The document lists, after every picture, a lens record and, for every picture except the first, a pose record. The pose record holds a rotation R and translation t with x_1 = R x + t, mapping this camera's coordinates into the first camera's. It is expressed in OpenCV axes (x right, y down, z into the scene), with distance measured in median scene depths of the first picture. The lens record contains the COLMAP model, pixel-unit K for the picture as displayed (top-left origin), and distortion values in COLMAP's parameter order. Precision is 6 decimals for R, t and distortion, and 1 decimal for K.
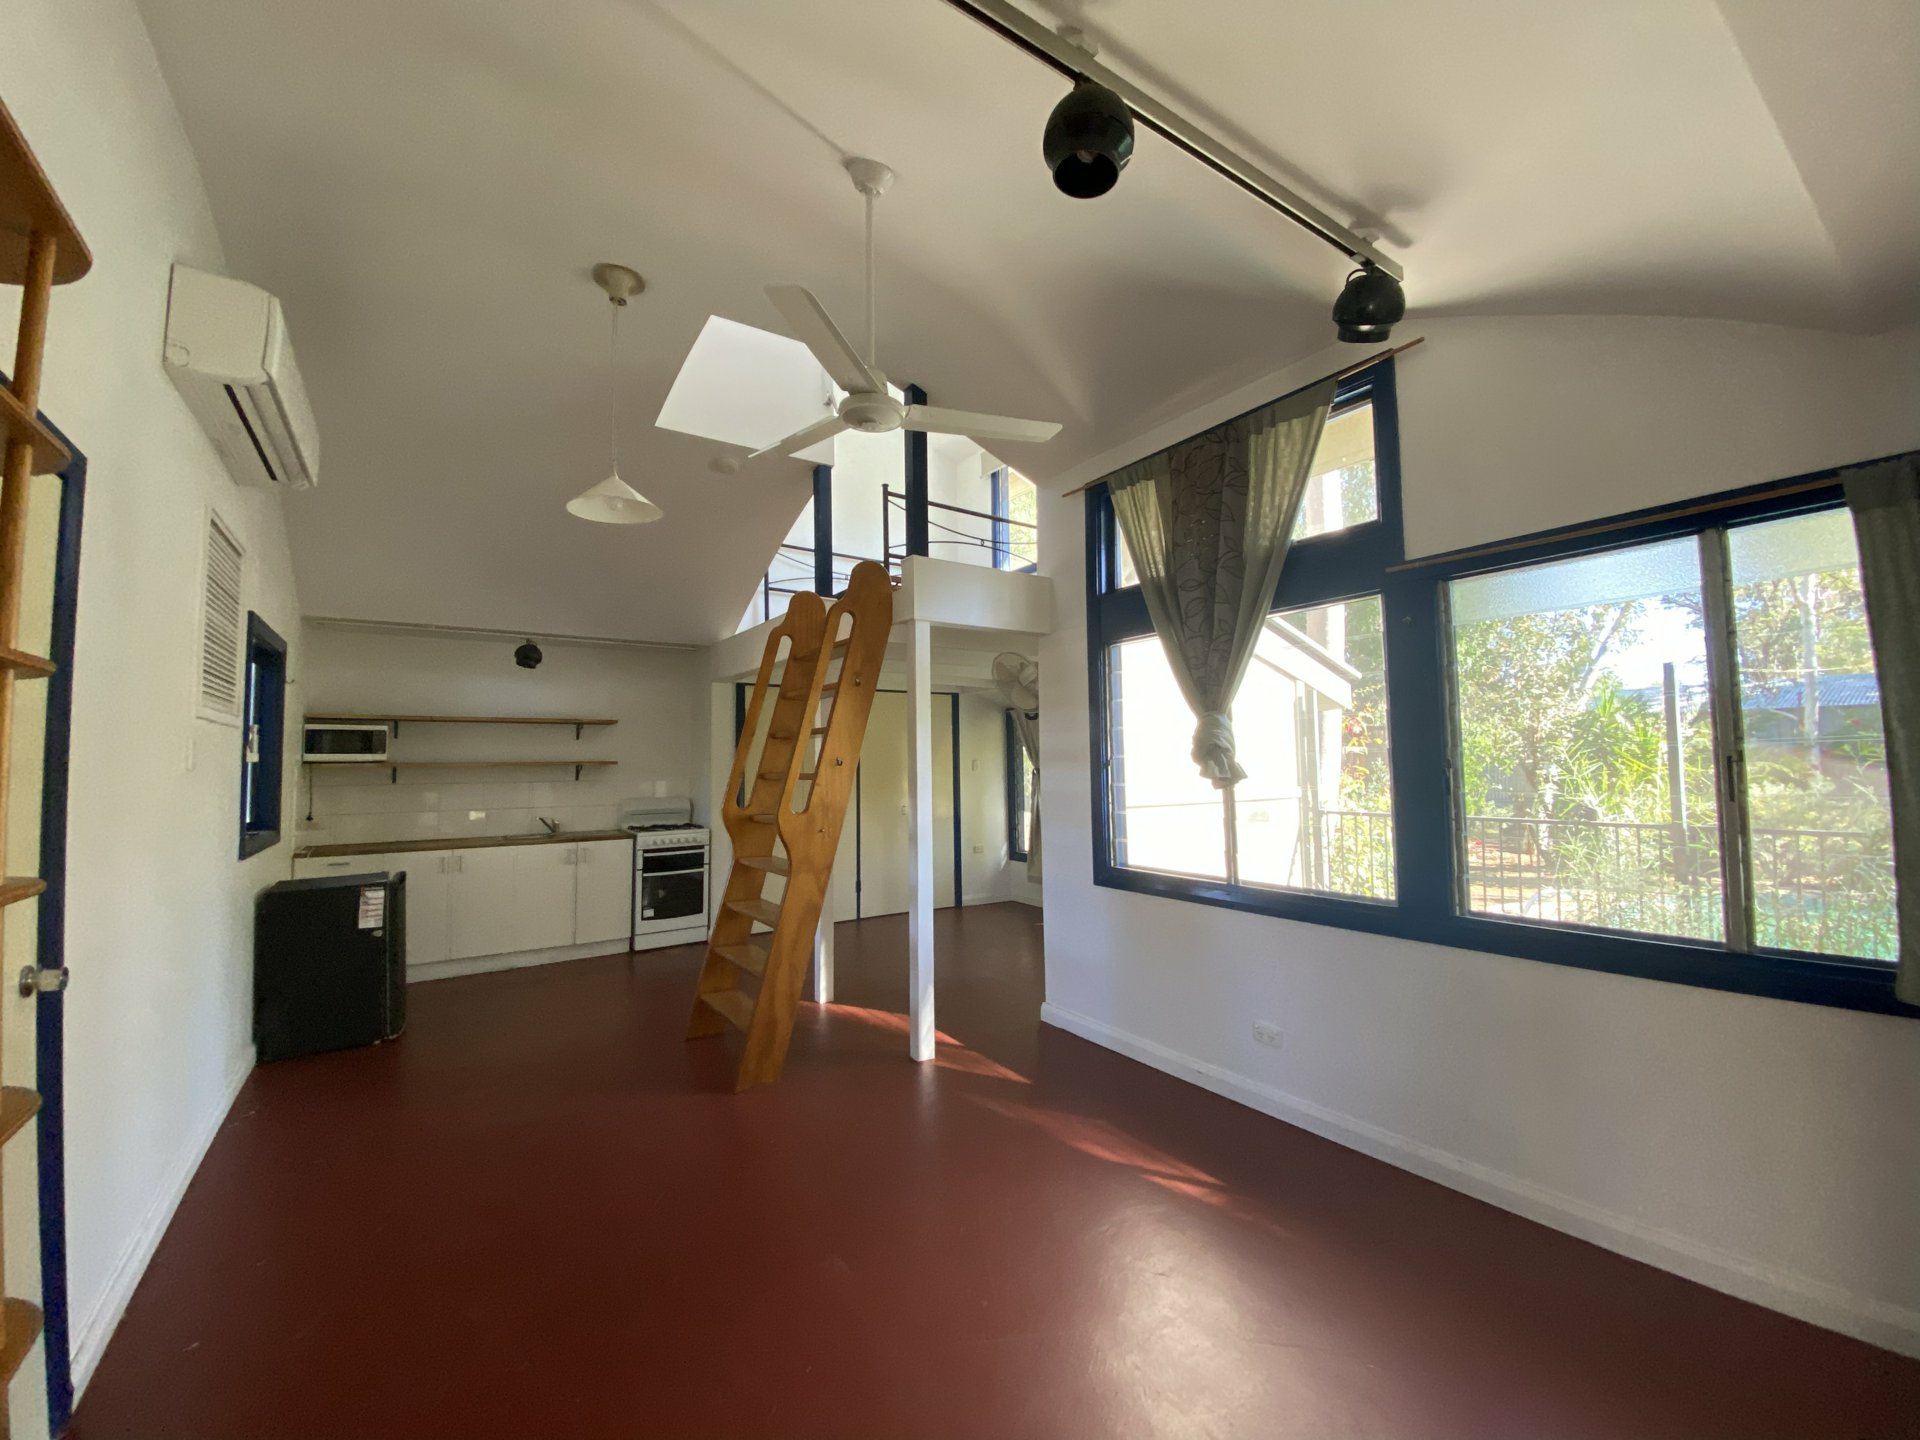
lens RADIAL K [[749.2, 0, 965.6], [0, 749.2, 725.4], [0, 0, 1]] dist [-0.032757, -0.000150]
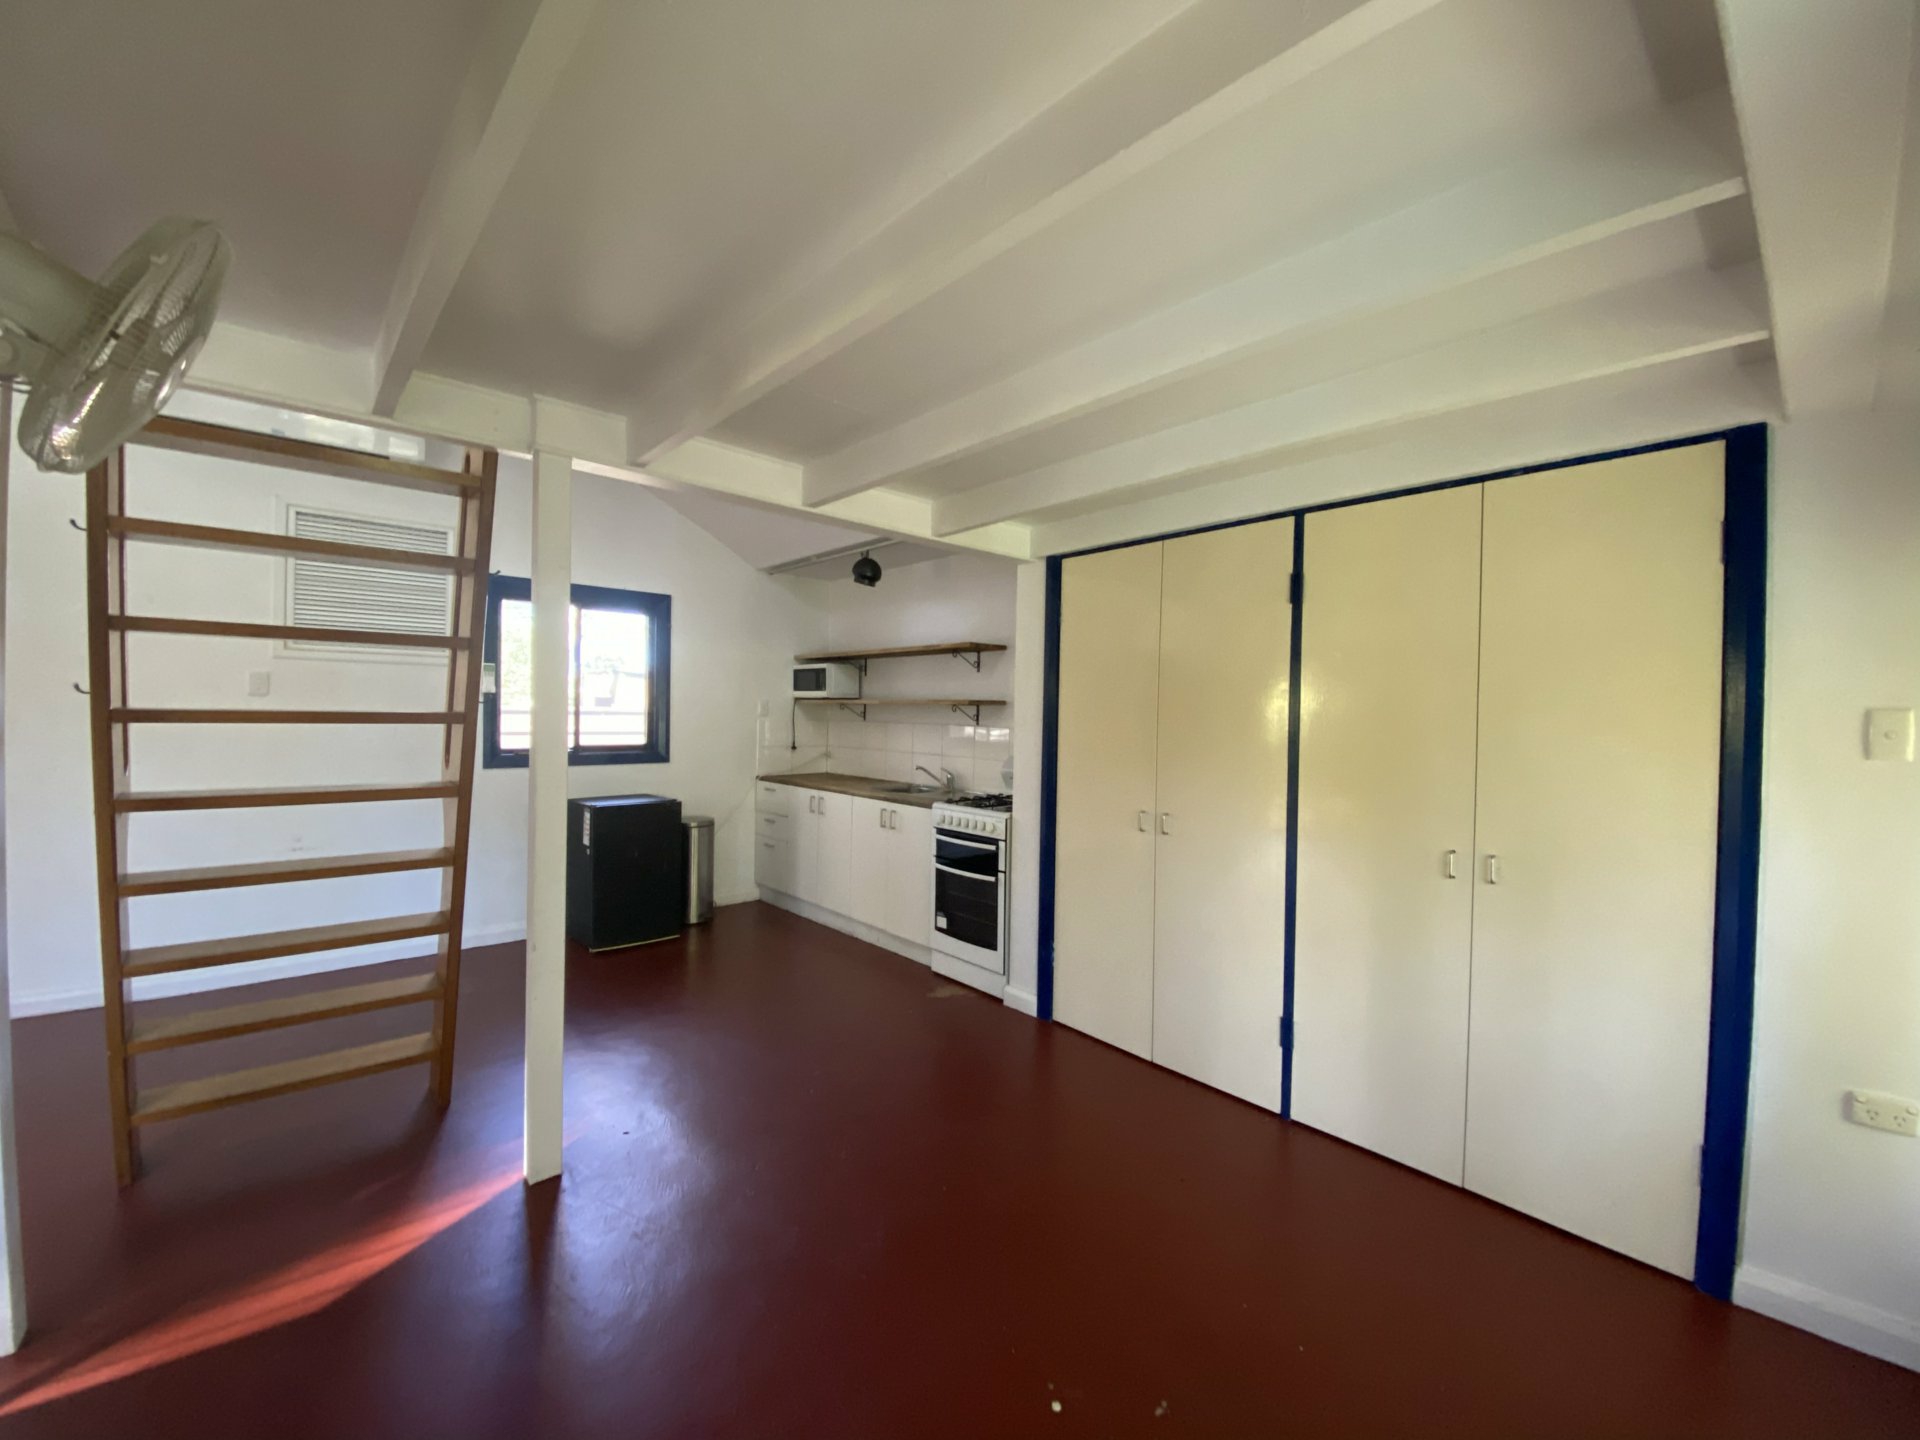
lens RADIAL K [[749.2, 0, 965.6], [0, 749.2, 725.4], [0, 0, 1]] dist [-0.032757, -0.000150]
pose [[0.110035, 0.035690, -0.993287, 0.247512], [0.034606, 0.998612, 0.039715, 0.046624], [0.993325, -0.038744, 0.108648, 0.955685]]
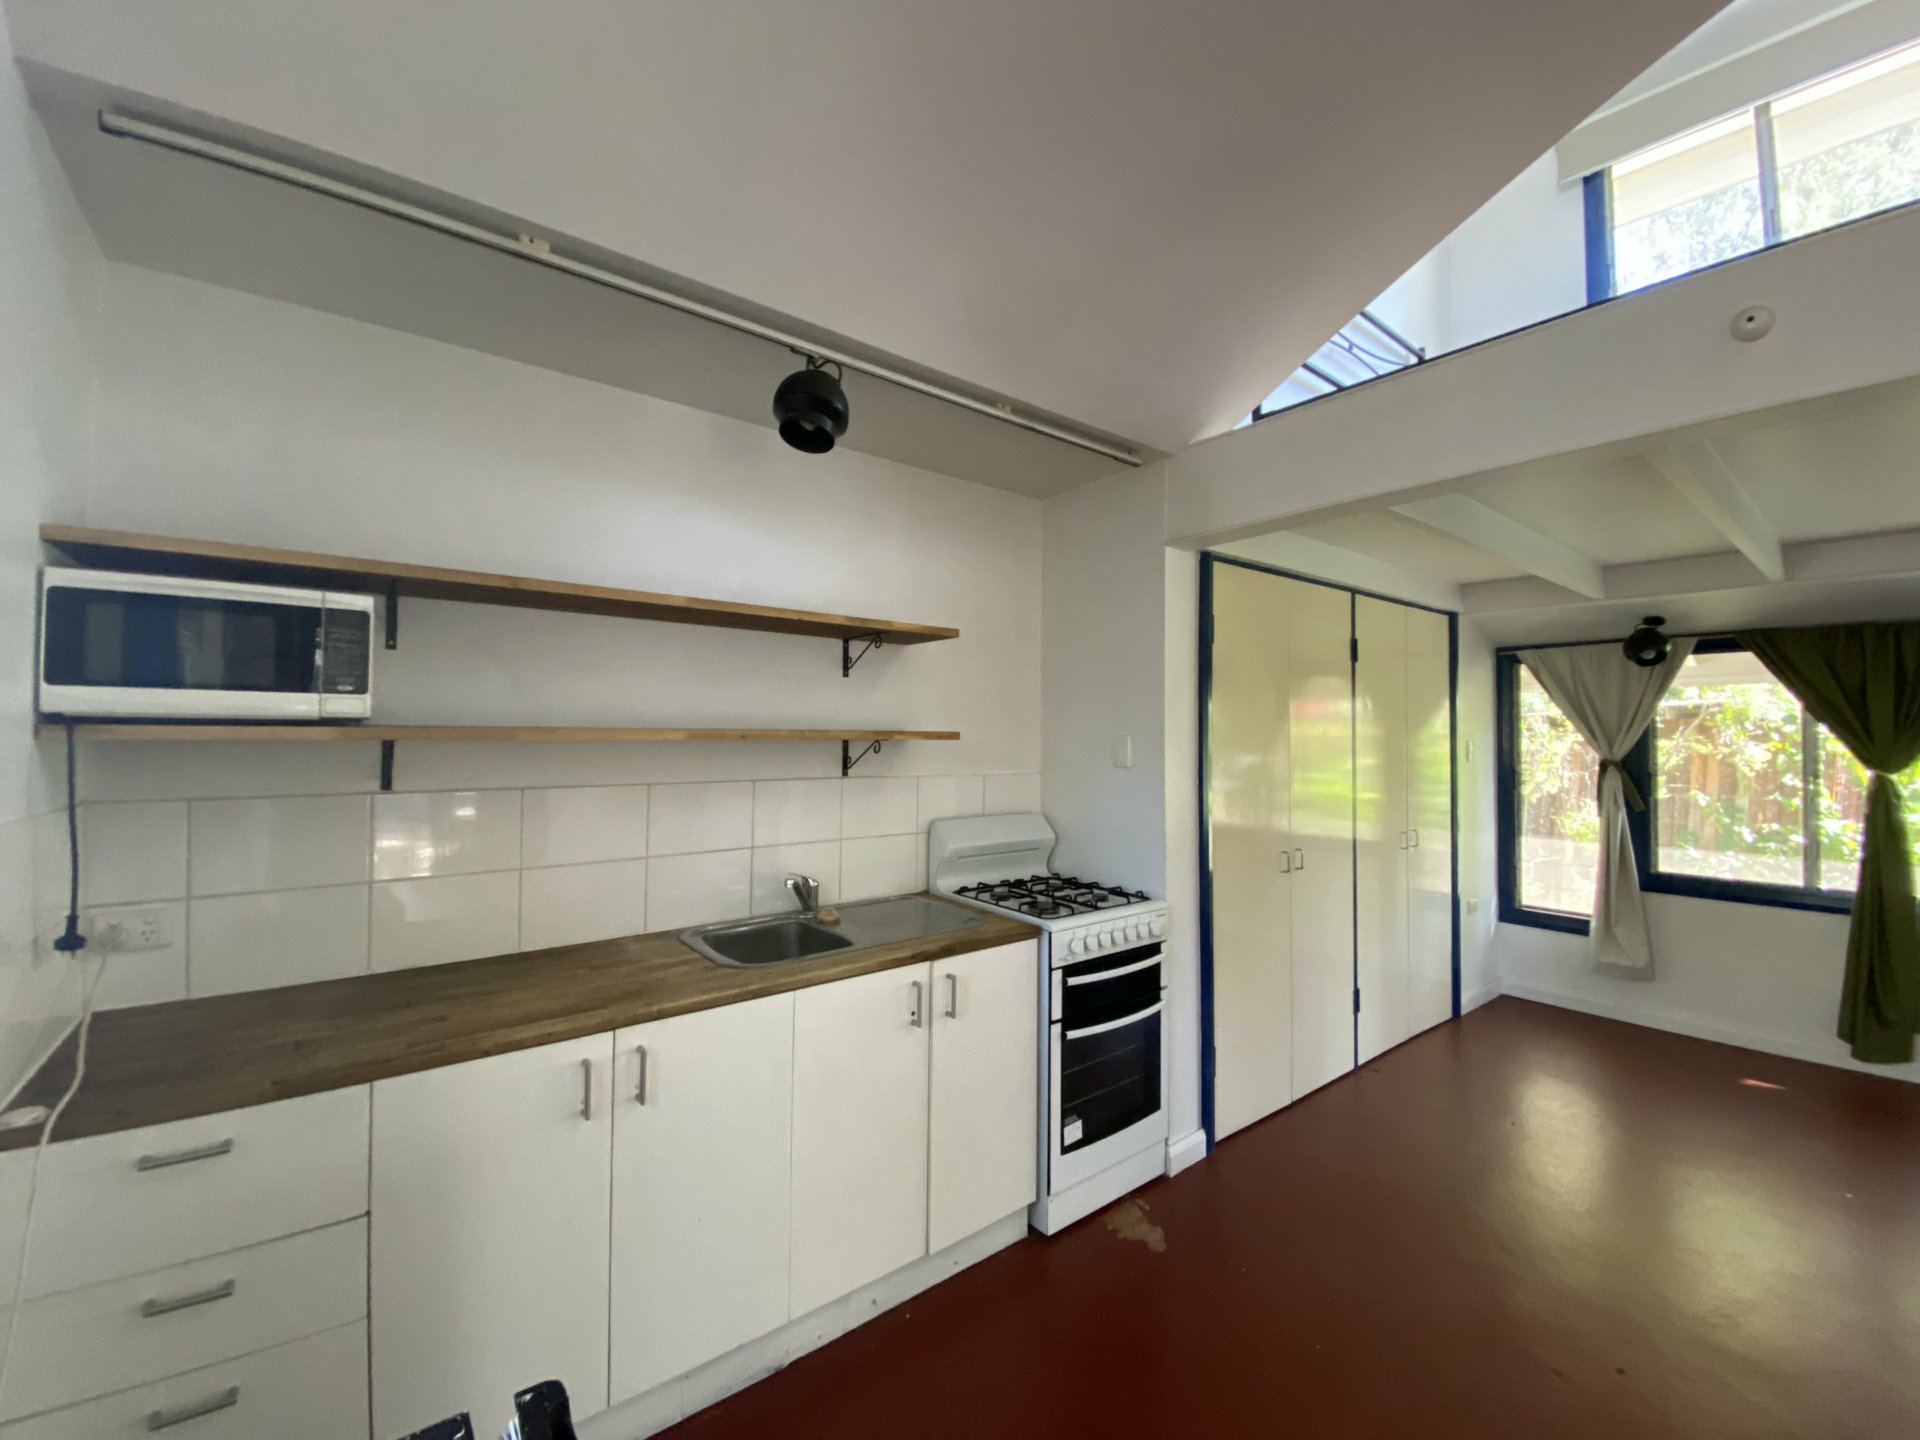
lens RADIAL K [[796.8, 0, 960.0], [0, 796.8, 720.0], [0, 0, 1]] dist [-0.024937, -0.000270]
pose [[0.998950, 0.020533, 0.040959, -0.505965], [-0.021860, 0.999241, 0.032228, 0.029976], [-0.040266, -0.033090, 0.998641, 0.605981]]
